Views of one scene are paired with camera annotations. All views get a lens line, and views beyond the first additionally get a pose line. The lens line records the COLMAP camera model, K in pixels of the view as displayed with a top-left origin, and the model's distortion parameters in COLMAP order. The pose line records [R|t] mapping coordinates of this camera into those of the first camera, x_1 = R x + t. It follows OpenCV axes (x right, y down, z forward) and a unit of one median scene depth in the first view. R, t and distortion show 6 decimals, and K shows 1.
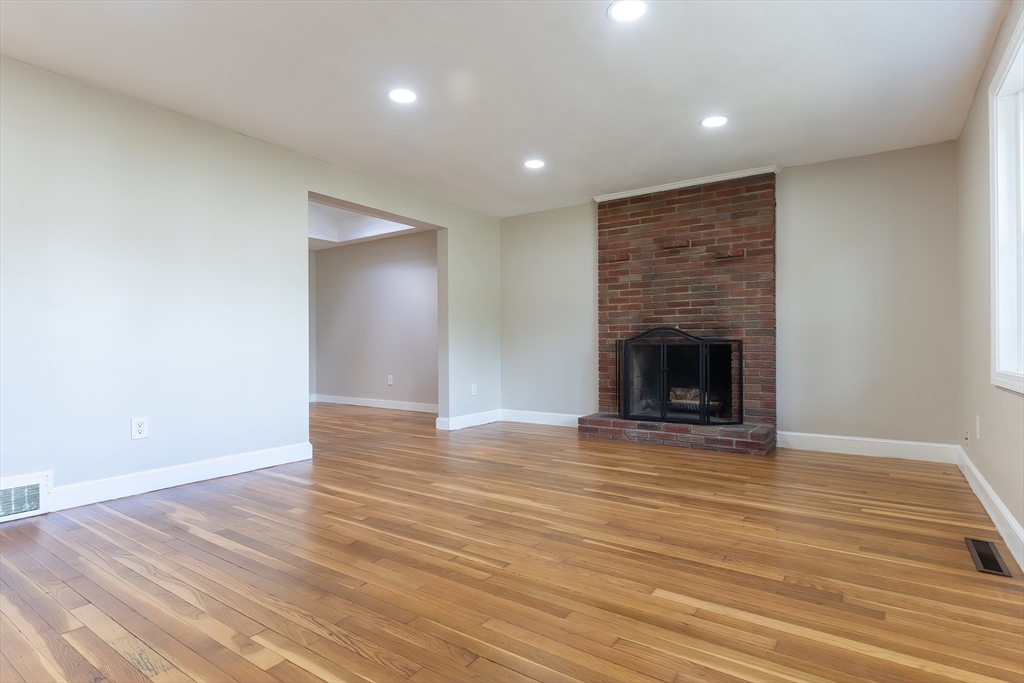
lens RADIAL K [[500.2, 0, 509.9], [0, 500.2, 346.0], [0, 0, 1]] dist [0.001578, 0.000407]
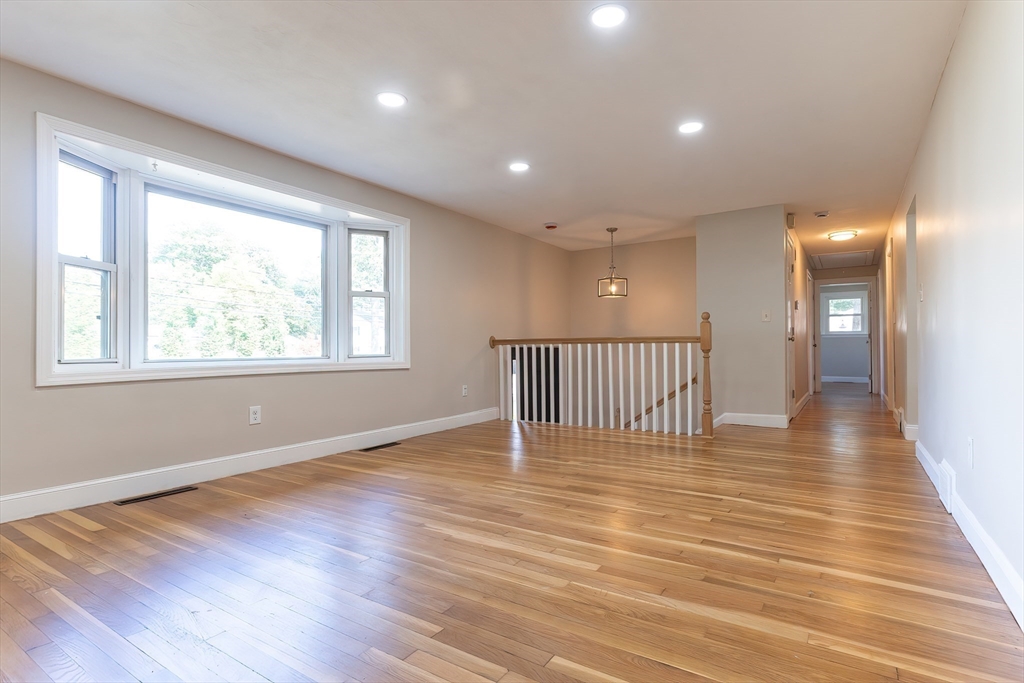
lens RADIAL K [[500.2, 0, 509.9], [0, 500.2, 346.0], [0, 0, 1]] dist [0.001578, 0.000407]
pose [[-0.999537, 0.011311, -0.028251, -0.037695], [0.011384, 0.999932, -0.002421, -0.003543], [0.028222, -0.002741, -0.999598, 2.065819]]
